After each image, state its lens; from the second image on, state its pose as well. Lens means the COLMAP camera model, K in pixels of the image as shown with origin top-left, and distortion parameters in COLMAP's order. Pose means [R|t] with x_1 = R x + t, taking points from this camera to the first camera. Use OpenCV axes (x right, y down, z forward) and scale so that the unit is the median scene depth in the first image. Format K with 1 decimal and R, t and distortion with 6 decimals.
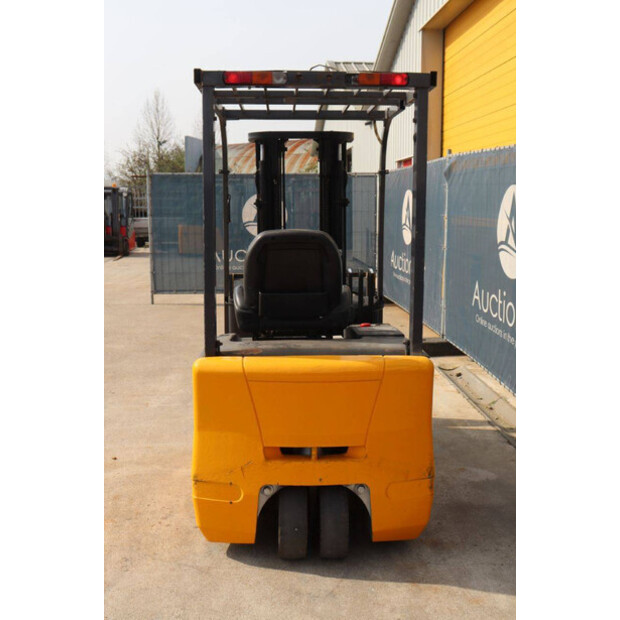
lens RADIAL K [[665.6, 0, 298.0], [0, 665.6, 312.3], [0, 0, 1]] dist [-0.009847, 0.000000]
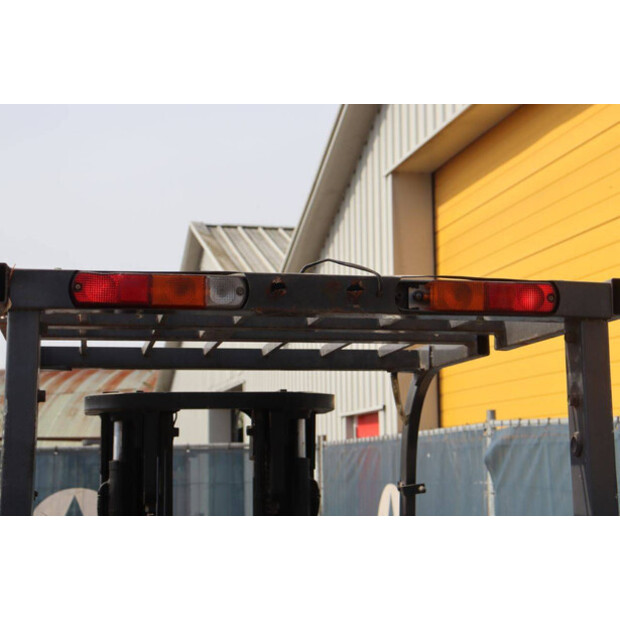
lens RADIAL K [[1264.7, 0, 312.4], [0, 1264.7, 306.1], [0, 0, 1]] dist [0.197363, 0.000000]
pose [[0.988254, 0.012092, 0.152342, -0.081591], [0.032533, 0.957370, -0.287027, -0.130611], [-0.149319, 0.288612, 0.945731, 0.304859]]
